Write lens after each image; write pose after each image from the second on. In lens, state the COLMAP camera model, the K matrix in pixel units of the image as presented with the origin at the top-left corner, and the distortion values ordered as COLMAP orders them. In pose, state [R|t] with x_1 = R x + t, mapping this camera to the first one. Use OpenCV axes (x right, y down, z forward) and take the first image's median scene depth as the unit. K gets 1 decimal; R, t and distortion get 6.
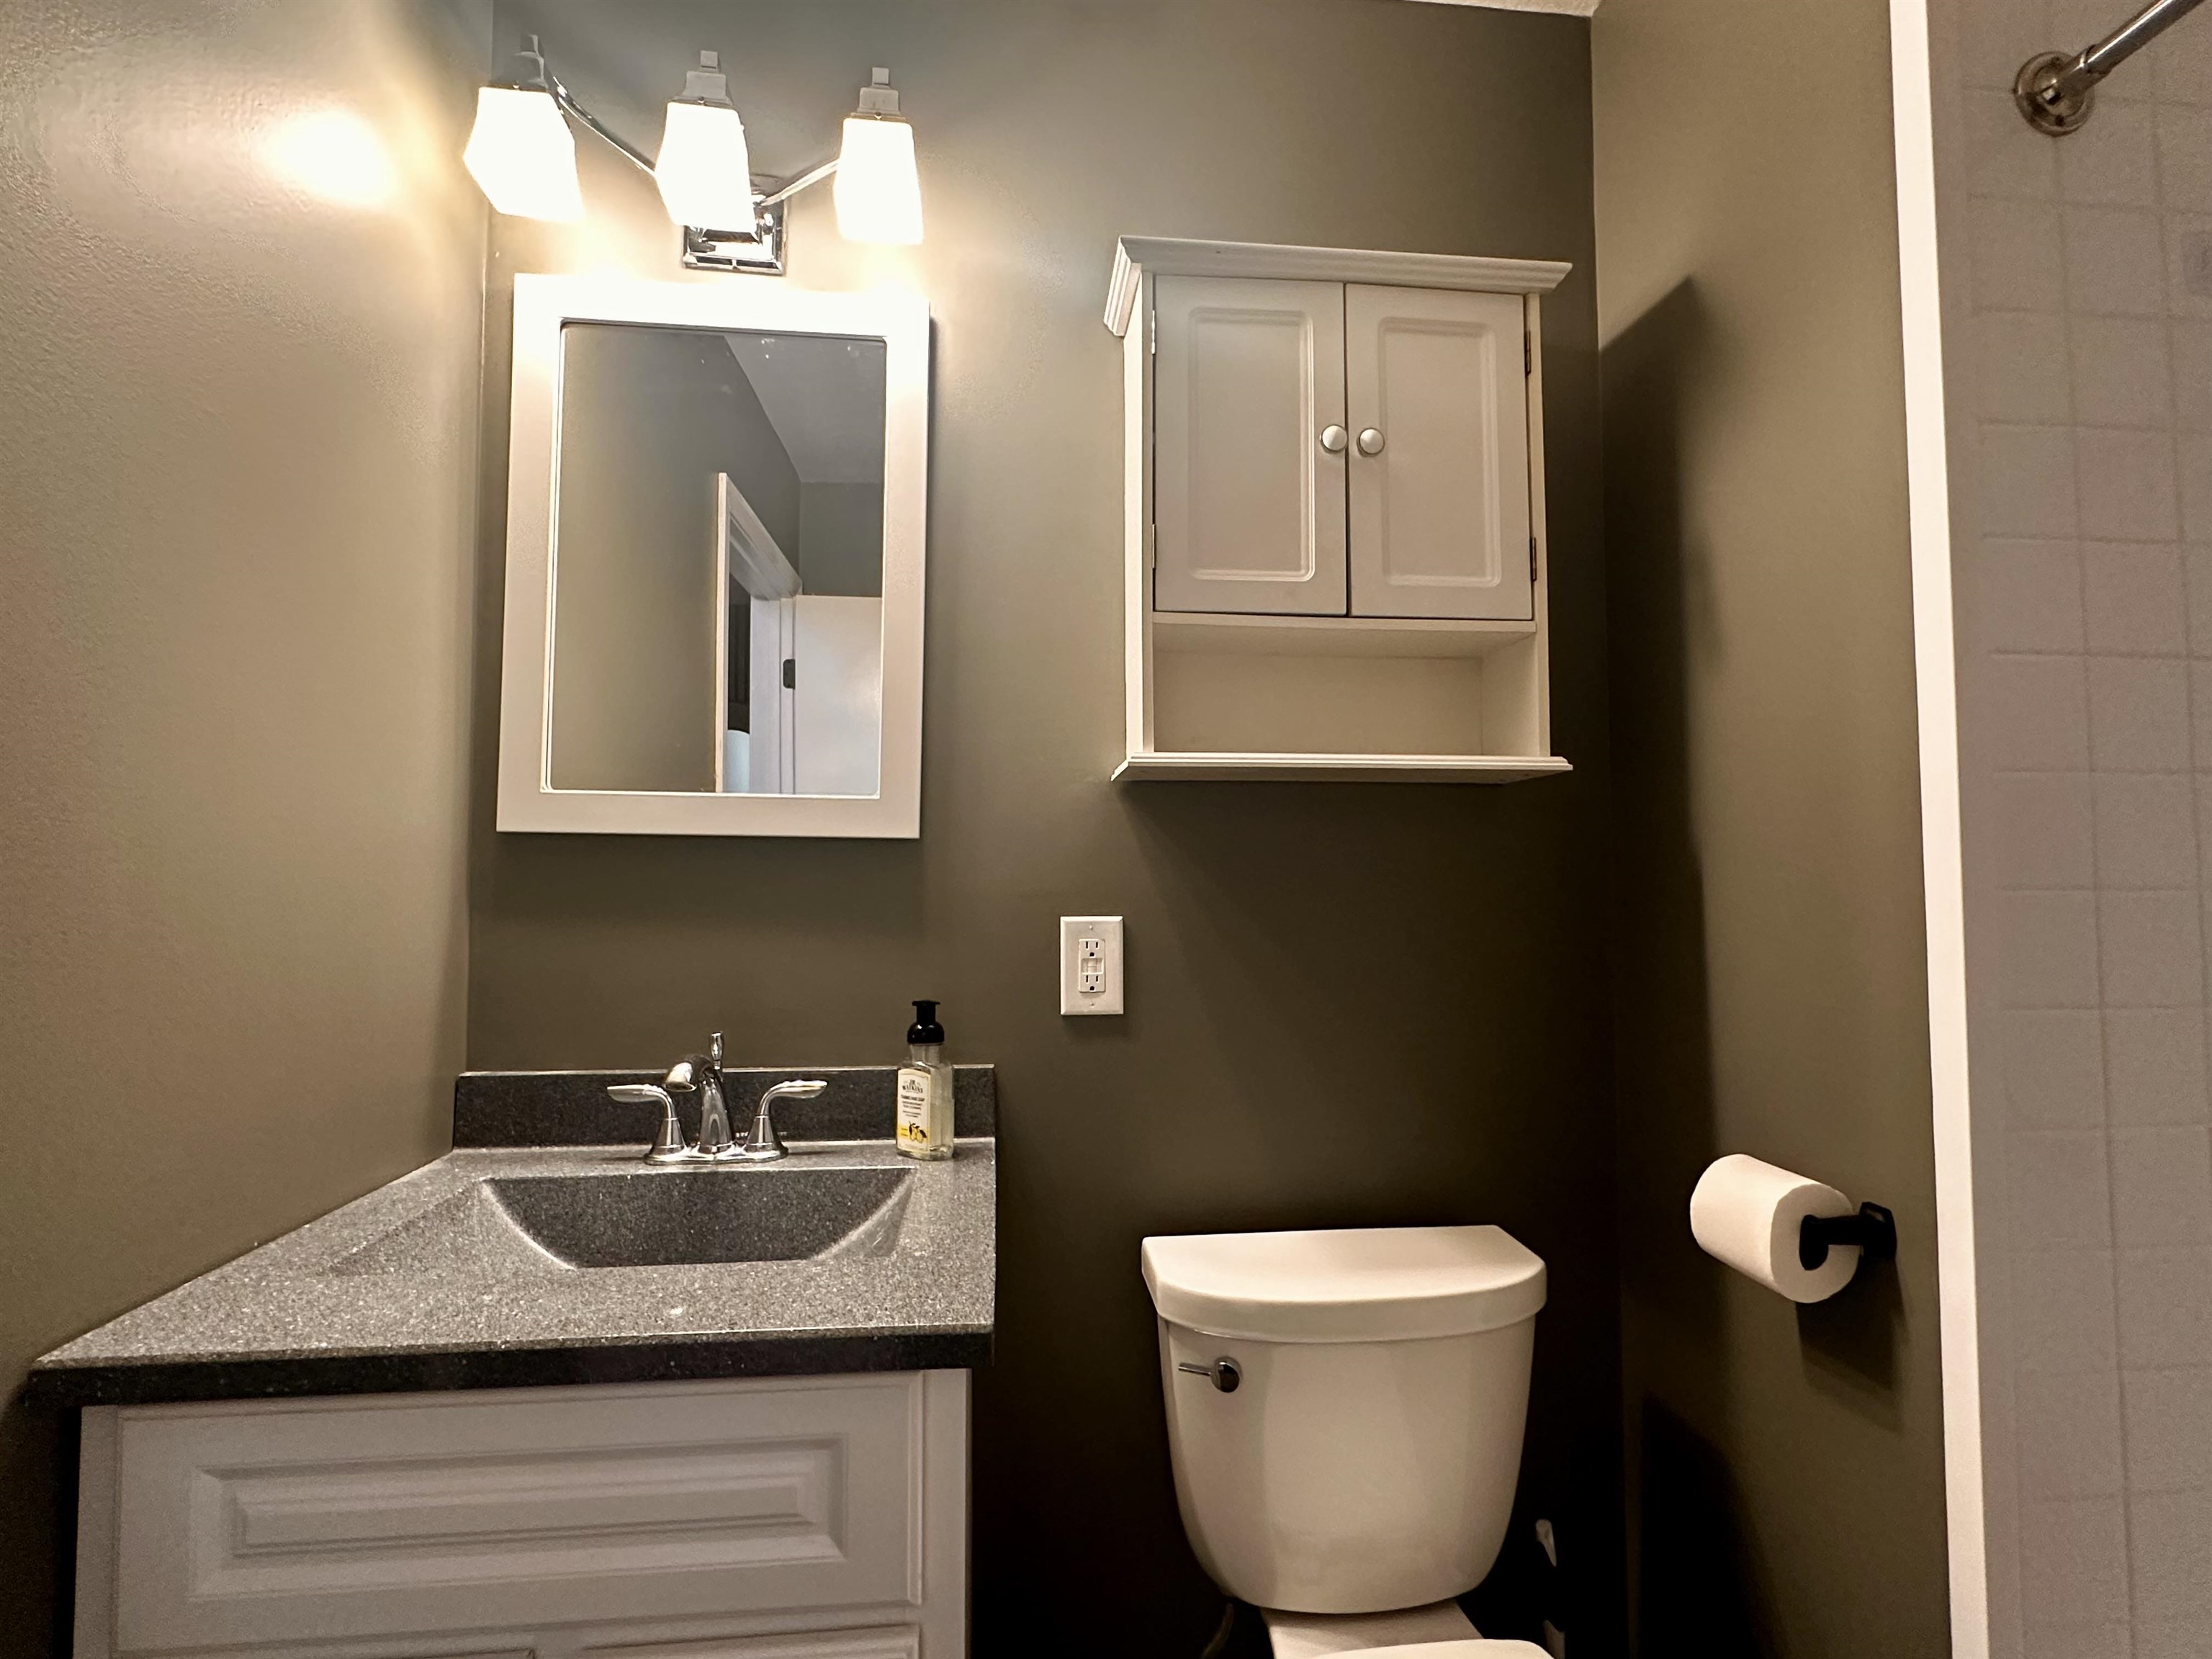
lens RADIAL K [[1048.8, 0, 1106.0], [0, 1048.8, 829.5], [0, 0, 1]] dist [0.001329, 0.000469]
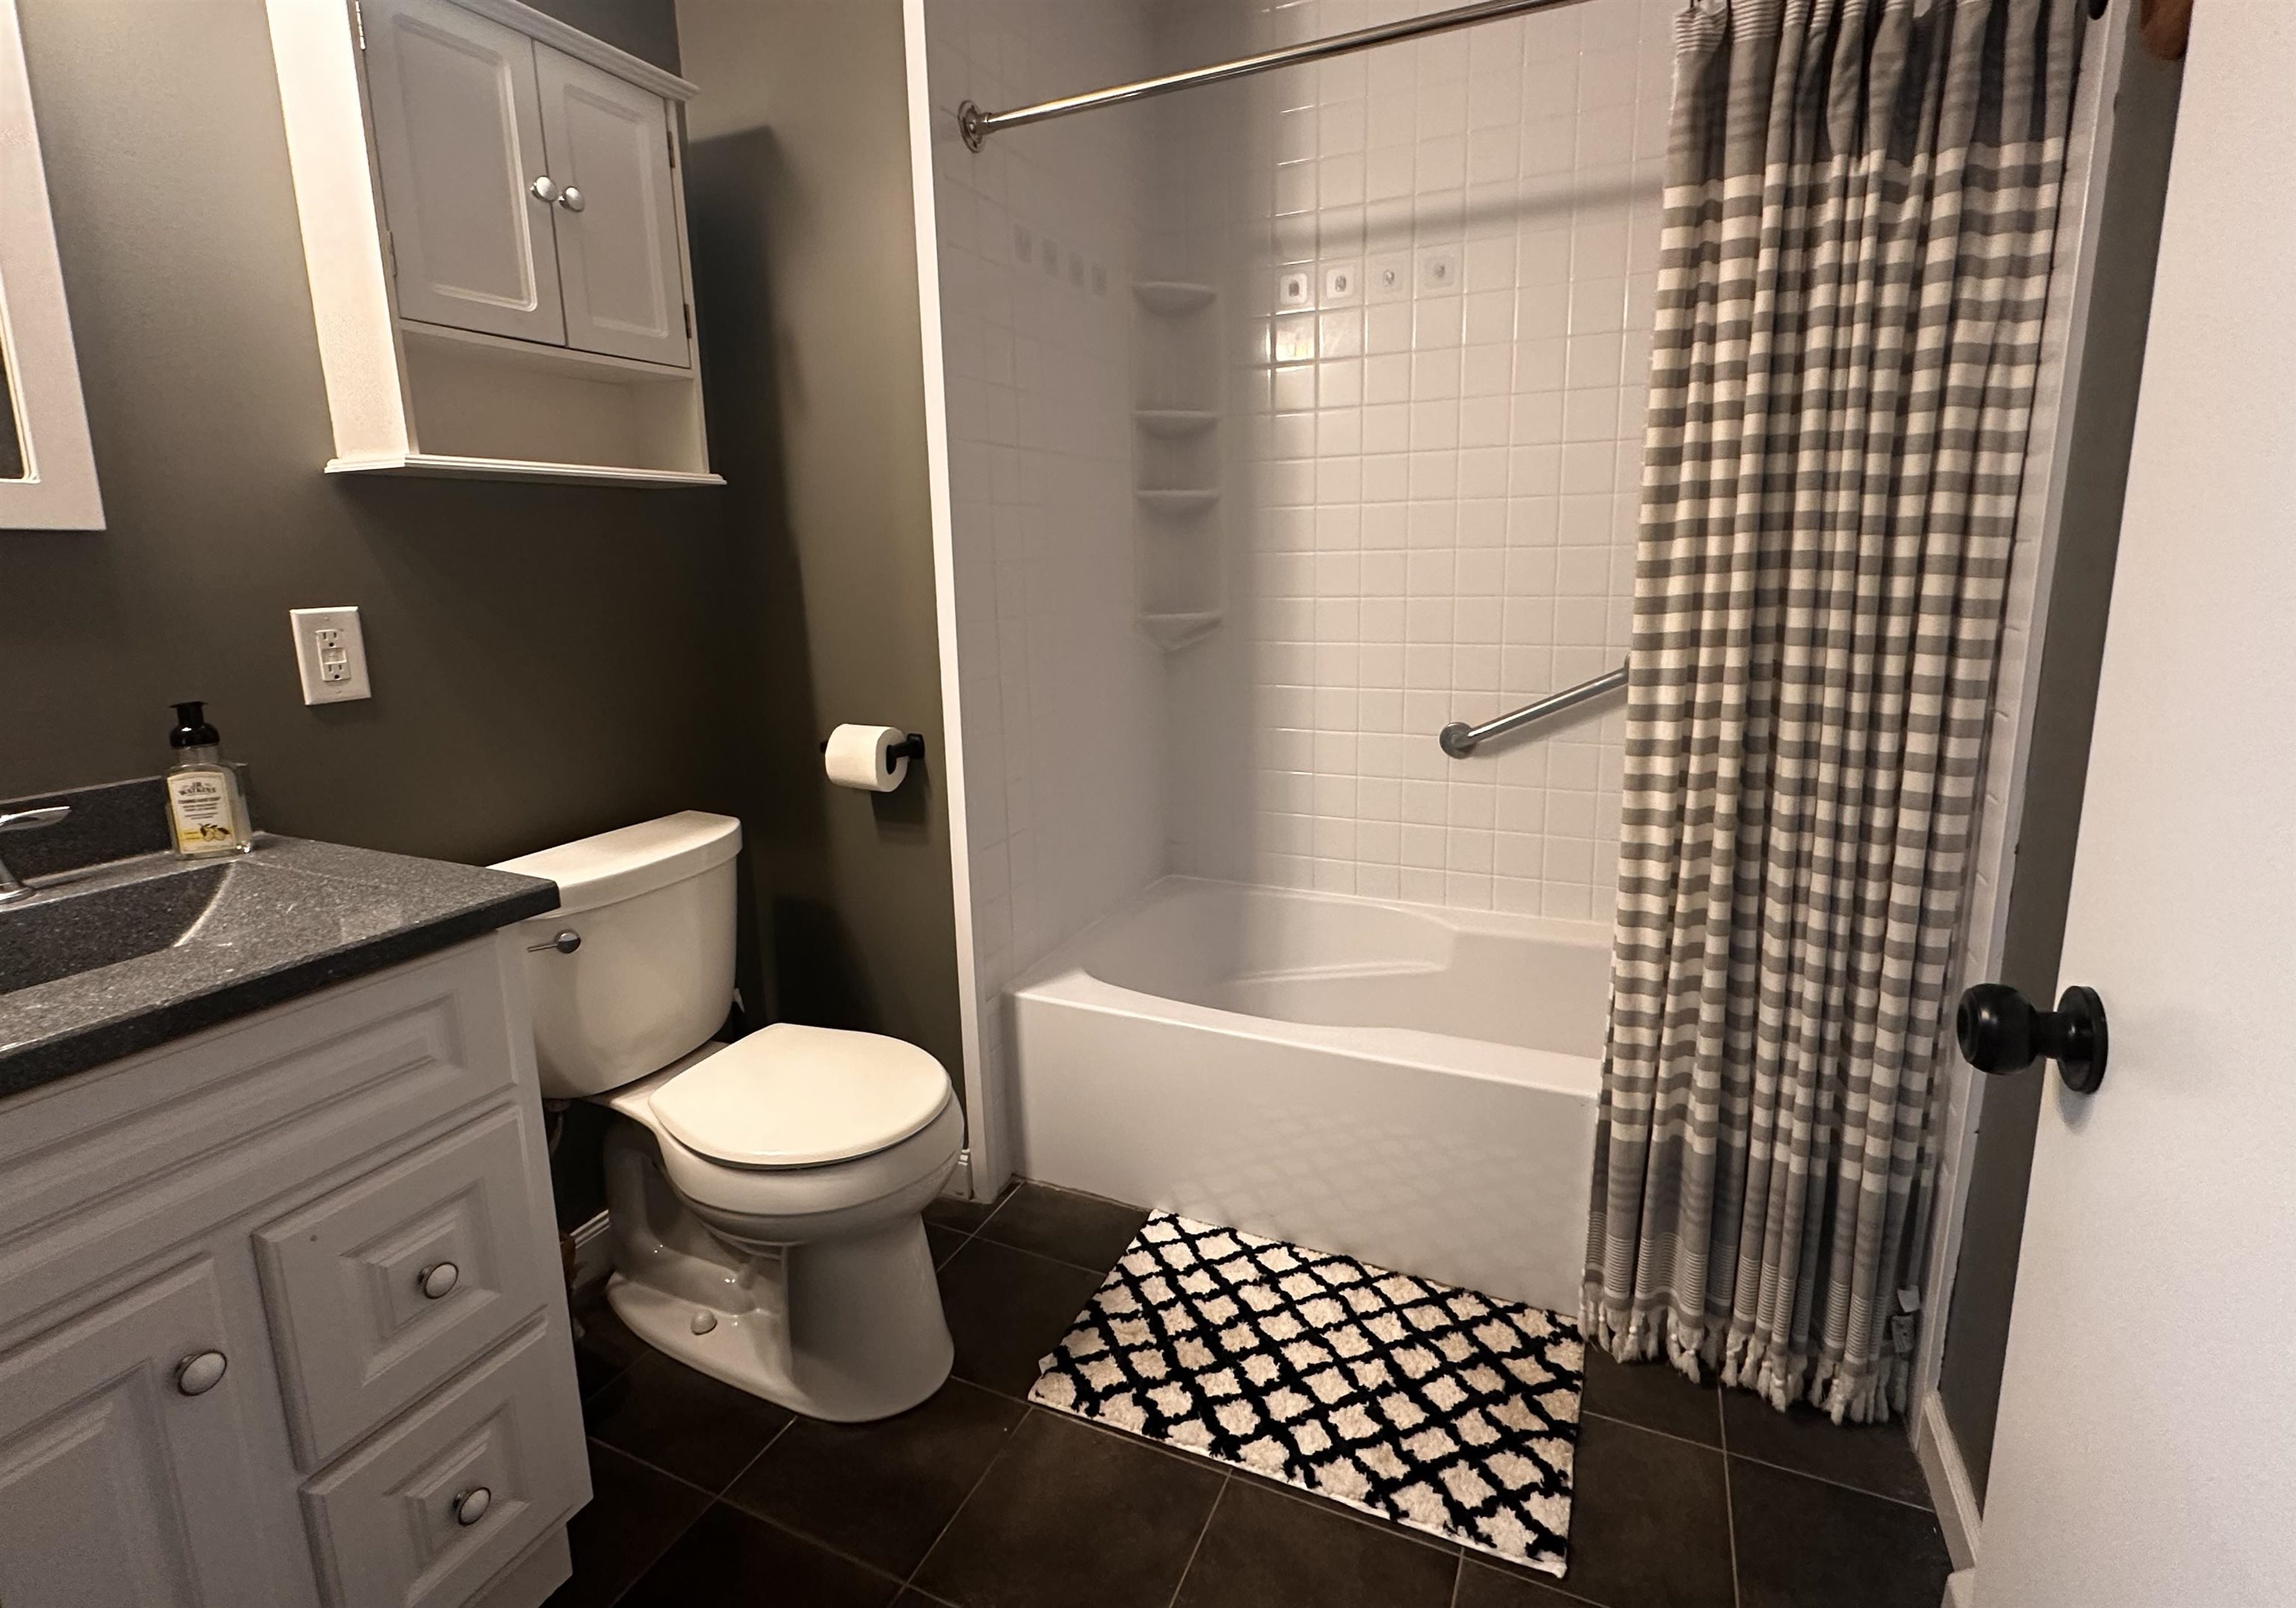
lens RADIAL K [[1074.1, 0, 1155.9], [0, 1074.1, 740.3], [0, 0, 1]] dist [0.000503, -0.000048]
pose [[0.496731, -0.161951, 0.852661, -0.581644], [-0.026072, 0.979208, 0.201176, -0.026099], [-0.867513, -0.122161, 0.482181, -0.258875]]
